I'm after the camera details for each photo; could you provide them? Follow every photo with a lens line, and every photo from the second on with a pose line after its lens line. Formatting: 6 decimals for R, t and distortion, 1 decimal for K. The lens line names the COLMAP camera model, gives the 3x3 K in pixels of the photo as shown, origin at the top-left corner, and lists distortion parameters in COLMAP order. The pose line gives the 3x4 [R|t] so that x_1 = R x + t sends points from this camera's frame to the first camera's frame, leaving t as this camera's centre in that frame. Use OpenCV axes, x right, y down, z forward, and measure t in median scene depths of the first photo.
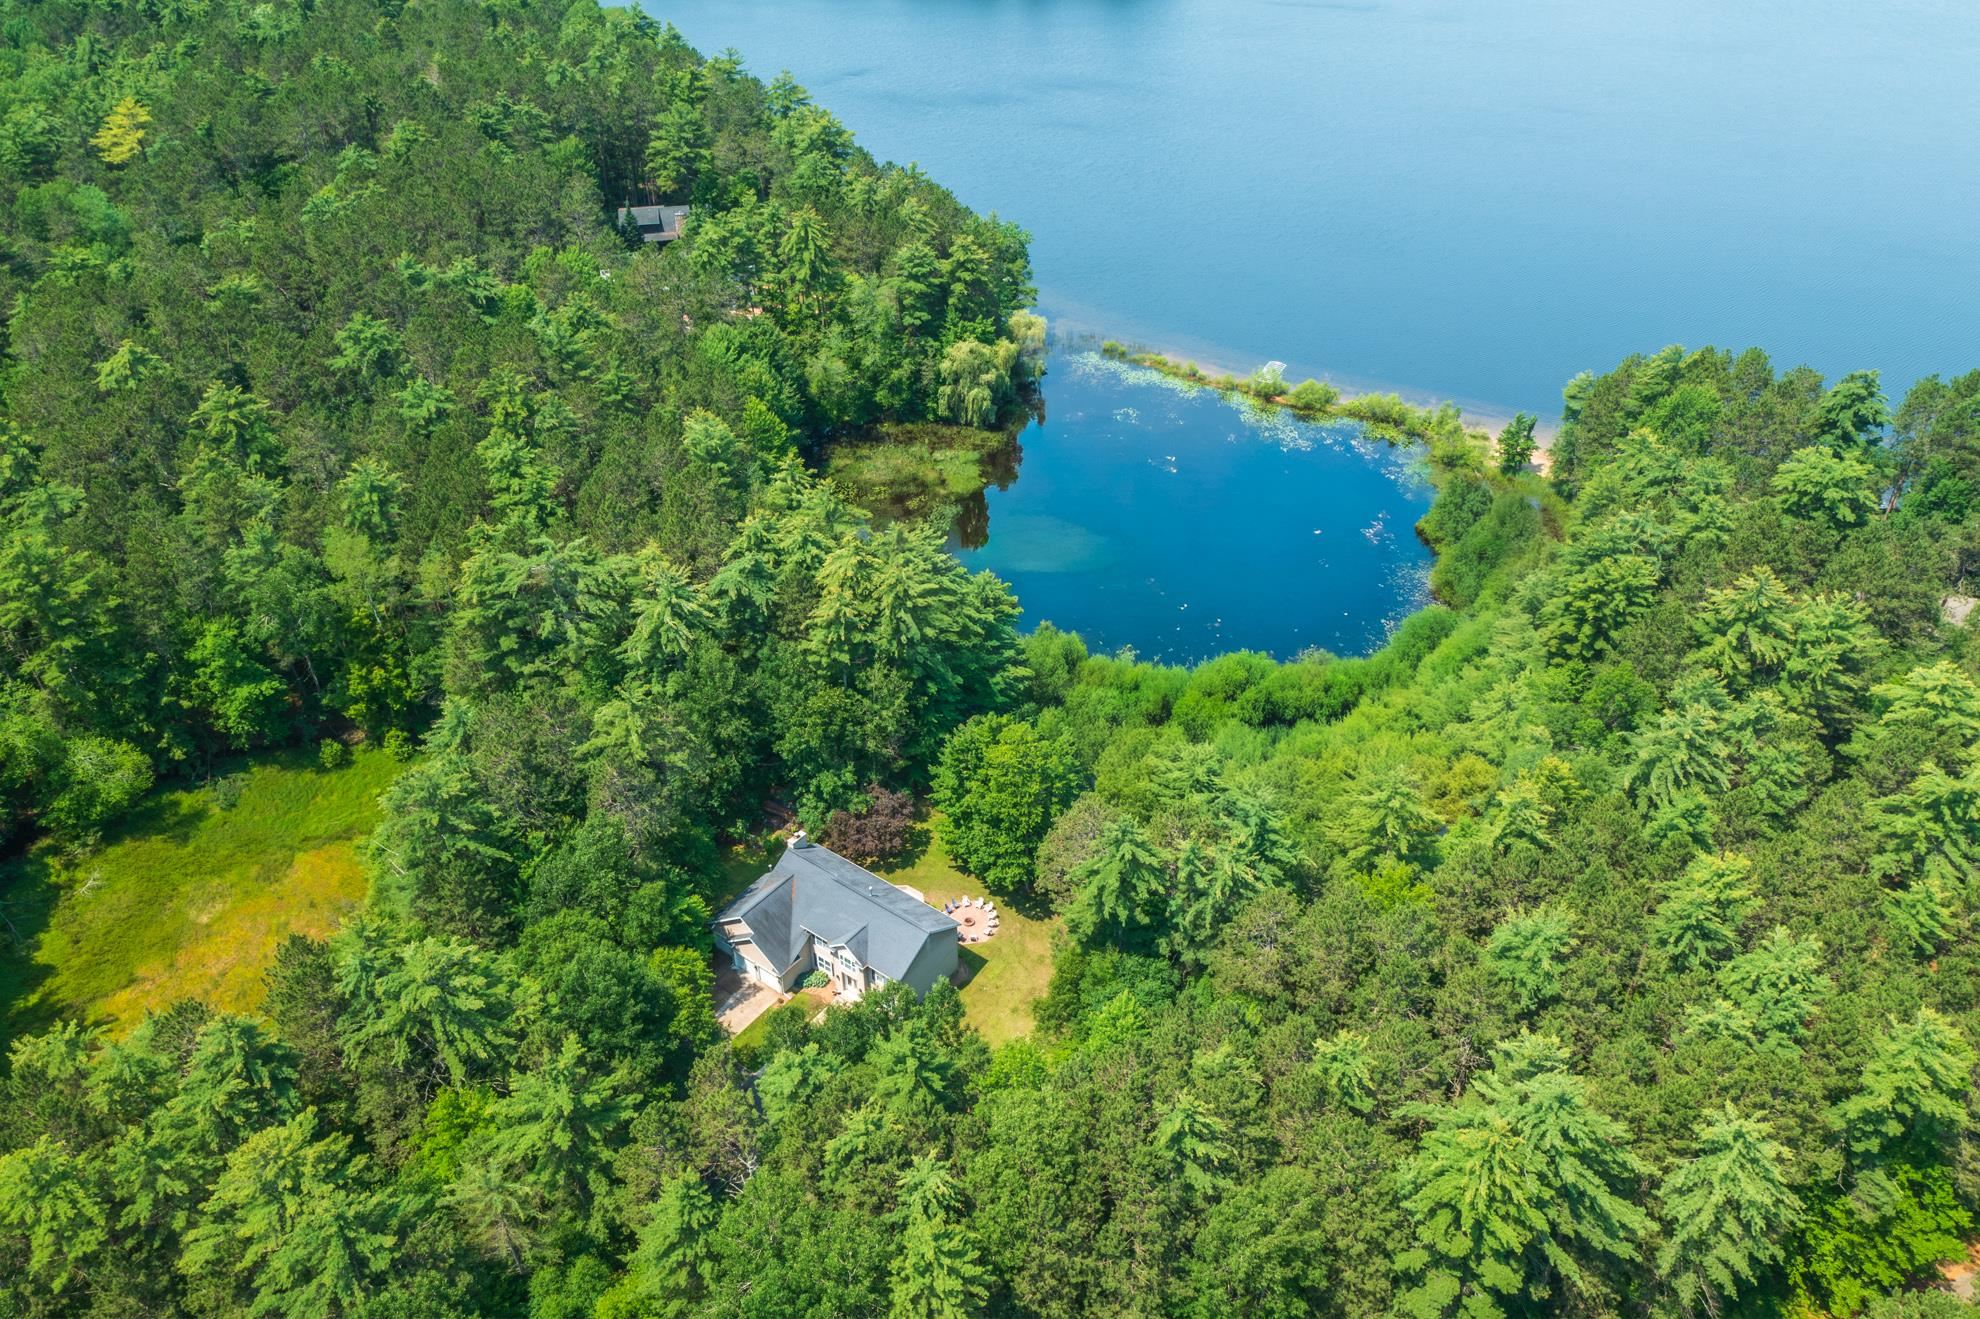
lens RADIAL K [[1533.1, 0, 990.0], [0, 1533.1, 659.5], [0, 0, 1]] dist [-0.084706, 0.000357]
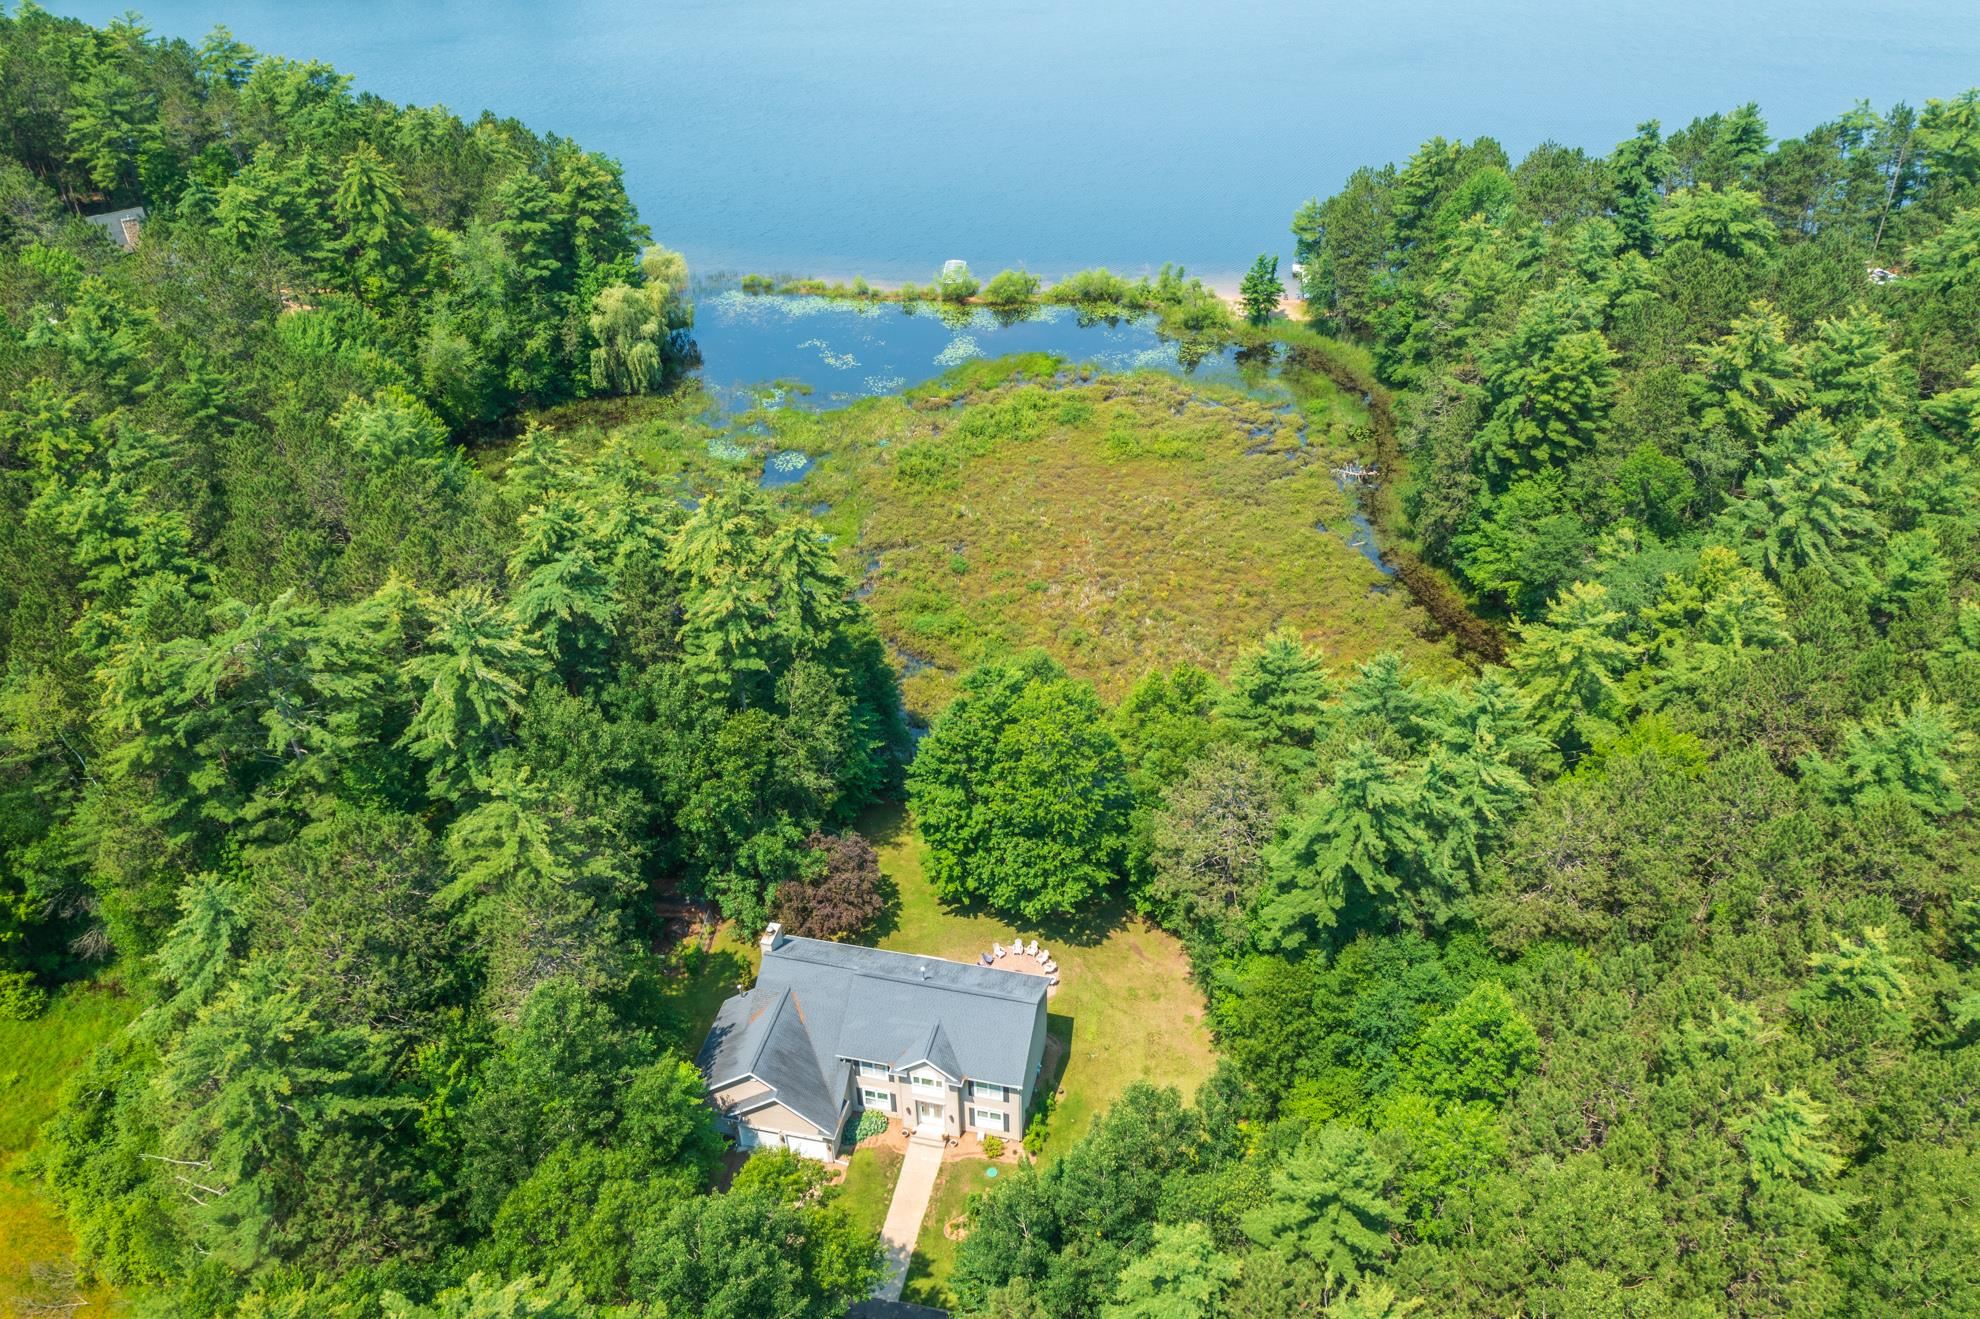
lens RADIAL K [[1544.7, 0, 990.0], [0, 1544.7, 659.5], [0, 0, 1]] dist [-0.031120, -0.007880]
pose [[0.914130, -0.243343, 0.324270, -0.144530], [0.246194, 0.968662, 0.032884, -0.000029], [-0.322110, 0.049773, 0.945393, 0.198129]]
